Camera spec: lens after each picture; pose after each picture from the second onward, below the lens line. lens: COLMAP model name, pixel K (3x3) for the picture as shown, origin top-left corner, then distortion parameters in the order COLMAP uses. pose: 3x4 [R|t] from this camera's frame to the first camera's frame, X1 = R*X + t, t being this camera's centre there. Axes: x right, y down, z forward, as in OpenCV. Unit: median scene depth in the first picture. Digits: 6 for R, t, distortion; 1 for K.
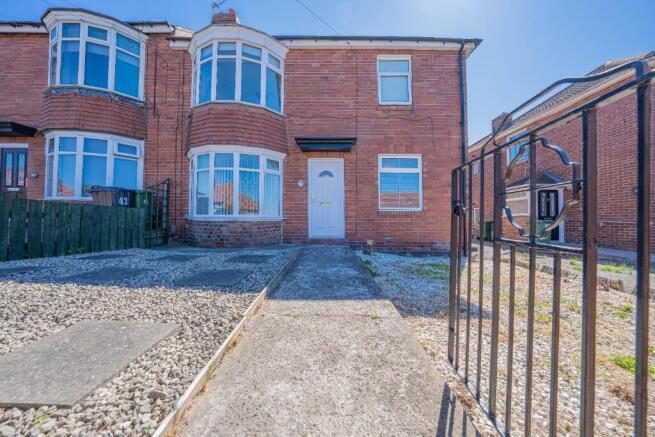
lens RADIAL K [[224.1, 0, 327.6], [0, 224.1, 217.6], [0, 0, 1]] dist [-0.016731, 0.000615]
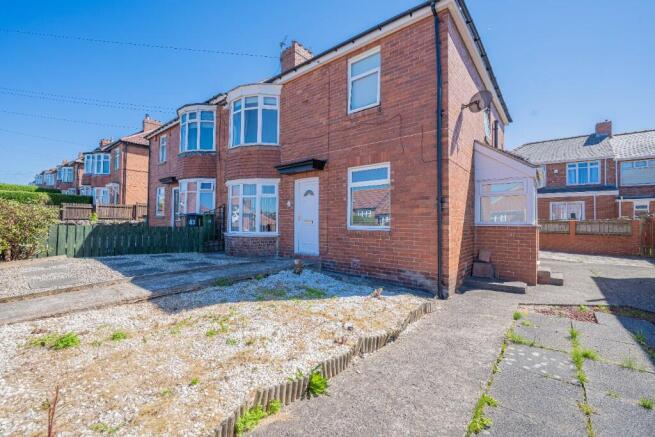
lens RADIAL K [[278.0, 0, 327.6], [0, 278.0, 220.5], [0, 0, 1]] dist [0.001238, -0.000154]
pose [[0.769219, -0.003135, -0.638978, 0.907172], [0.000874, 0.999992, -0.003853, -0.063749], [0.638985, 0.002405, 0.769215, 0.061063]]
